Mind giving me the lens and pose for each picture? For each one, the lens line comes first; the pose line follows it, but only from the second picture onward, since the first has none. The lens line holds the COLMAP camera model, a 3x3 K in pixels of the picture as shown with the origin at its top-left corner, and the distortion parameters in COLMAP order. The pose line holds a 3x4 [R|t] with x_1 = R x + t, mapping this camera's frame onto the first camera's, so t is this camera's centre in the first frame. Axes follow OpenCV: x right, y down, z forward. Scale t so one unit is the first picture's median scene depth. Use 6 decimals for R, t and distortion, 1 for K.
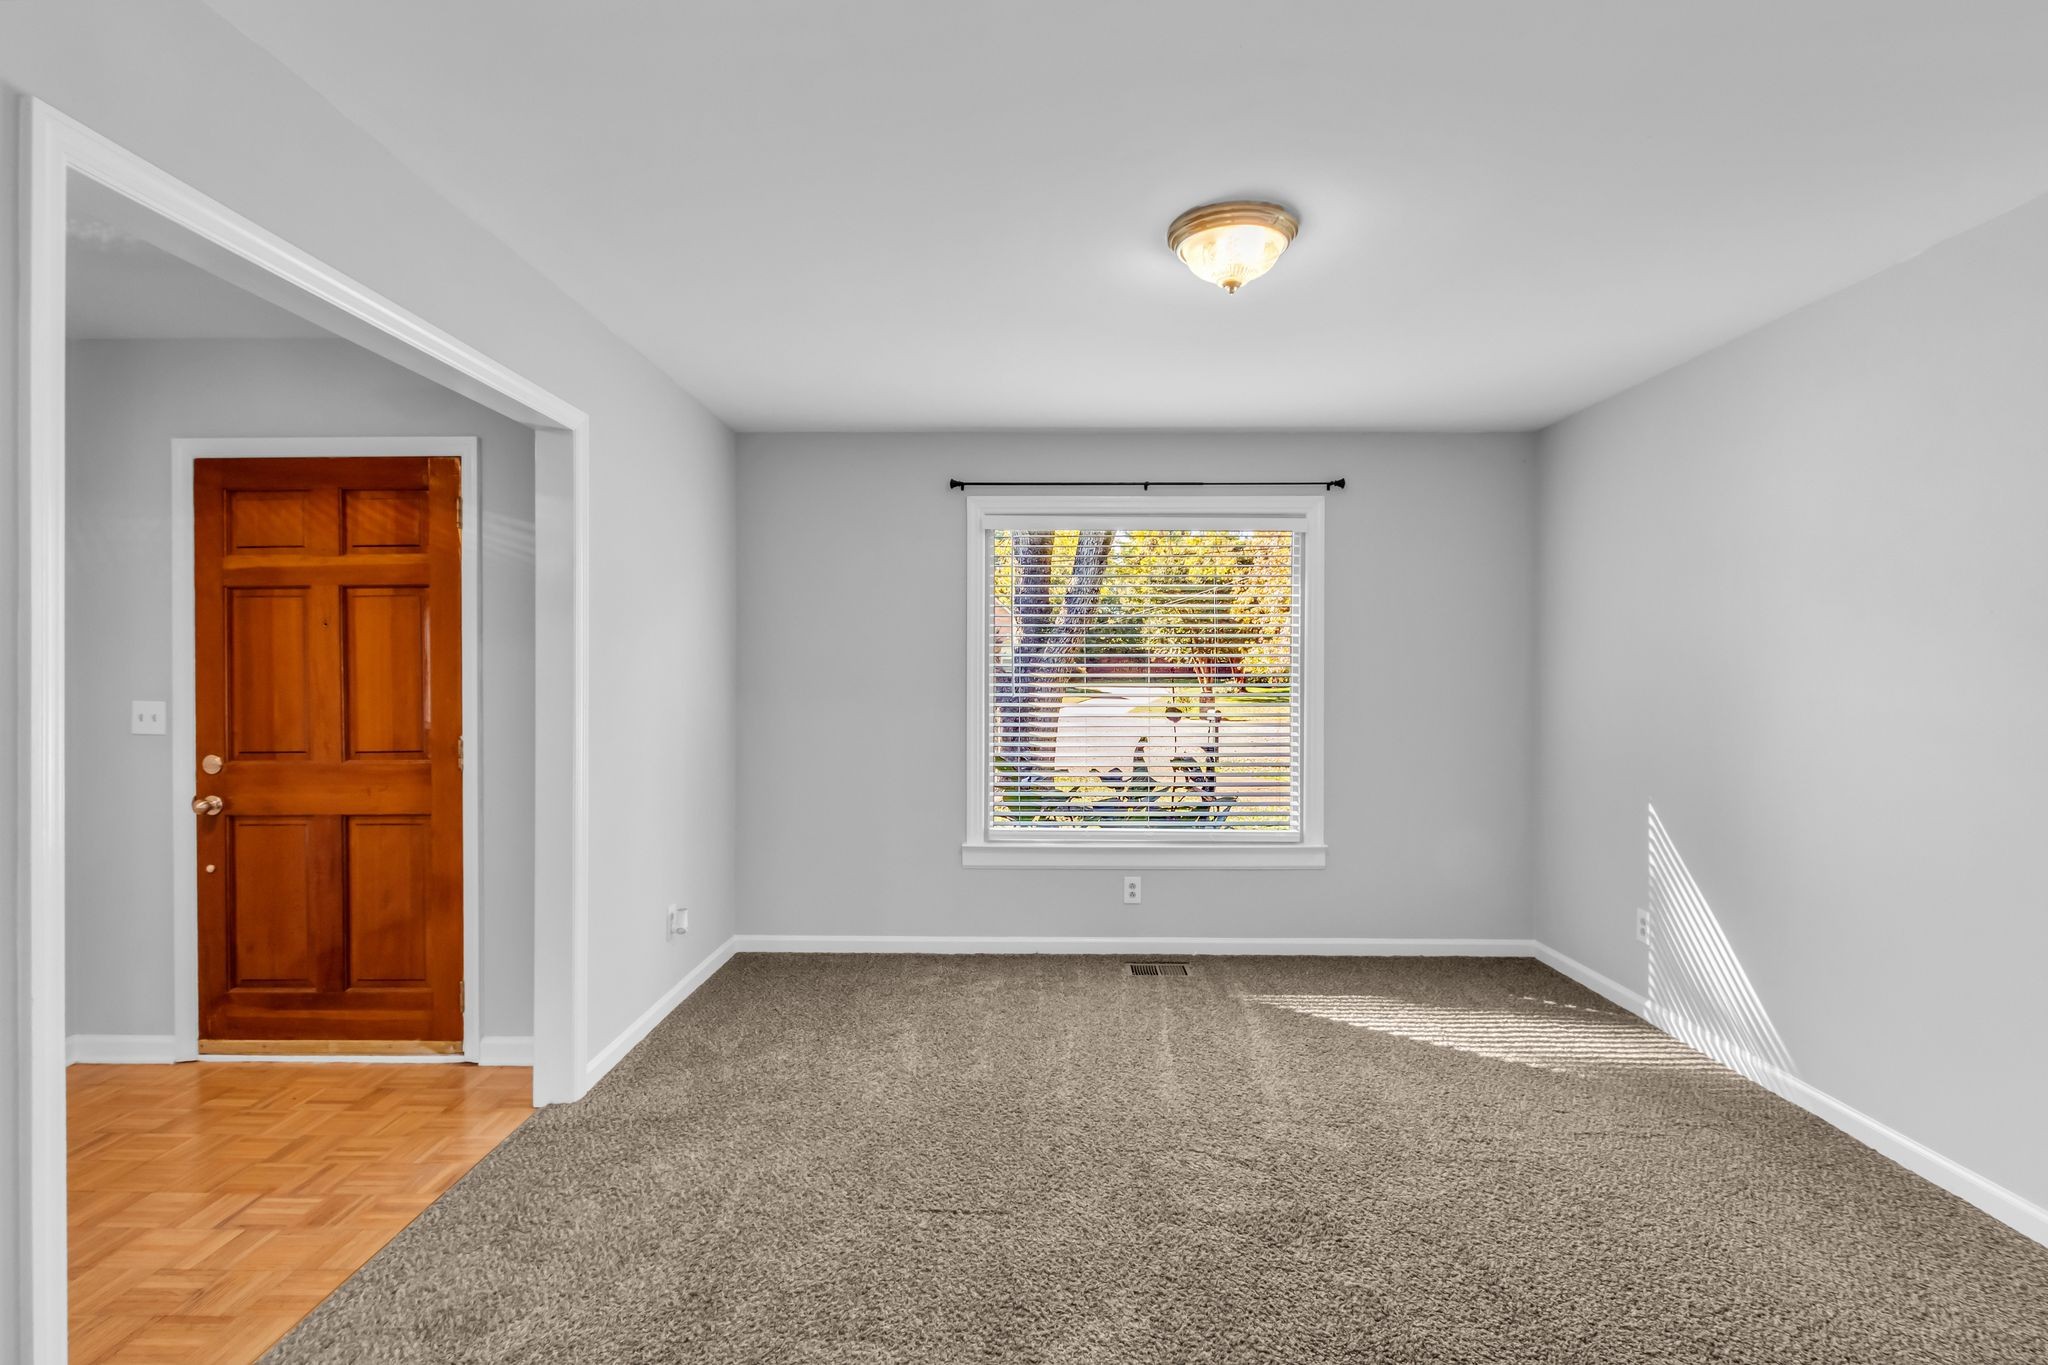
lens RADIAL K [[1053.0, 0, 1033.7], [0, 1053.0, 670.6], [0, 0, 1]] dist [-0.000821, -0.002366]
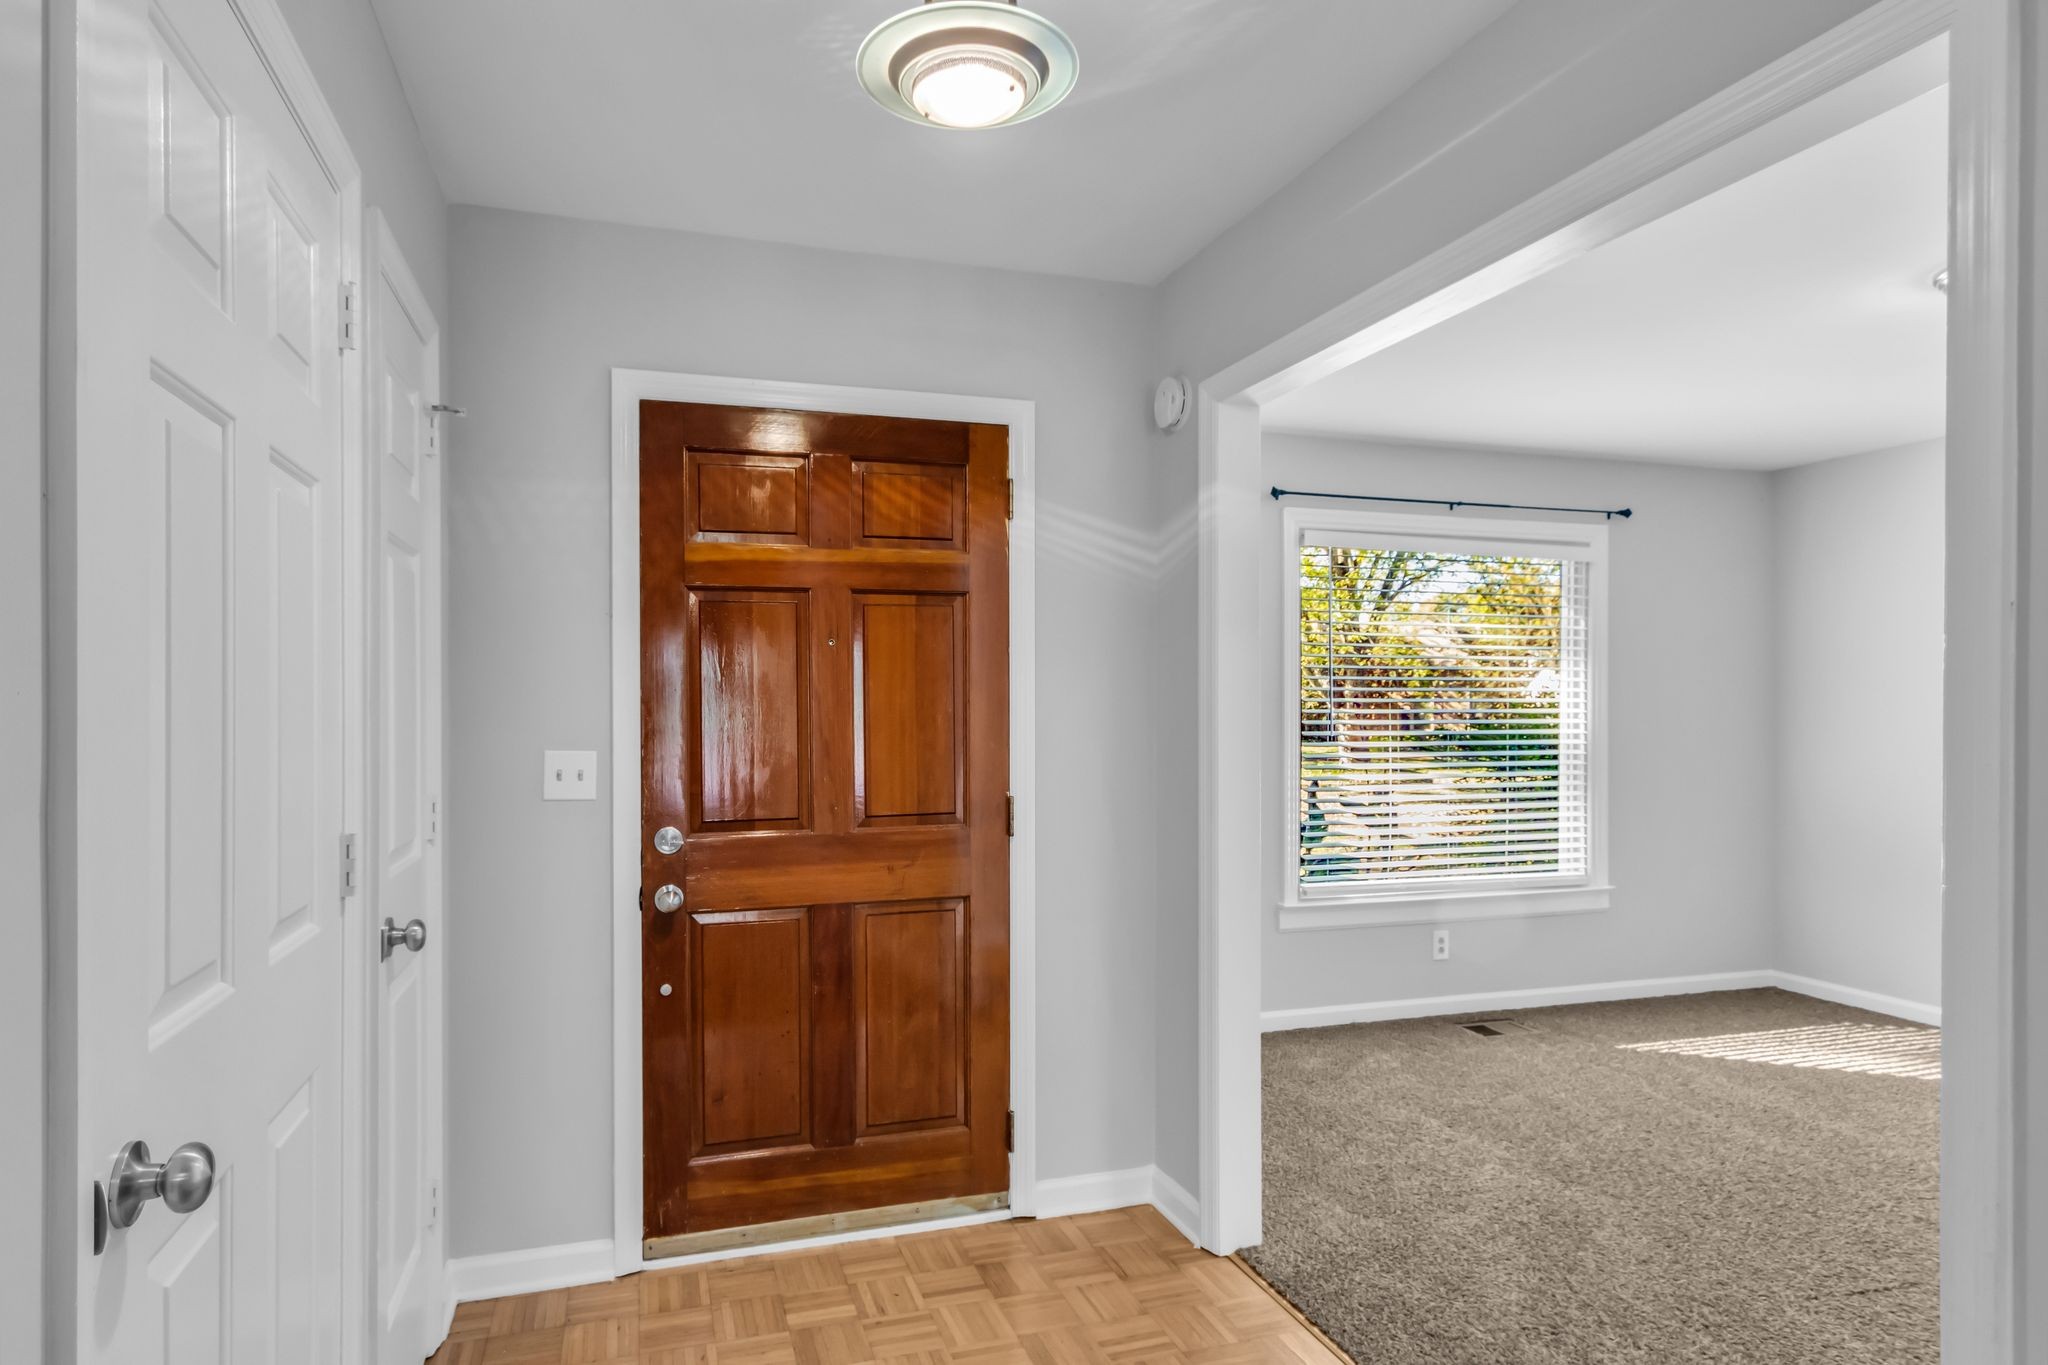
lens RADIAL K [[1193.1, 0, 1053.1], [0, 1193.1, 710.7], [0, 0, 1]] dist [0.007891, 0.001103]
pose [[0.949411, -0.003390, 0.314017, -0.784046], [0.003836, 0.999992, -0.000803, 0.004909], [-0.314012, 0.001967, 0.949417, 0.166950]]
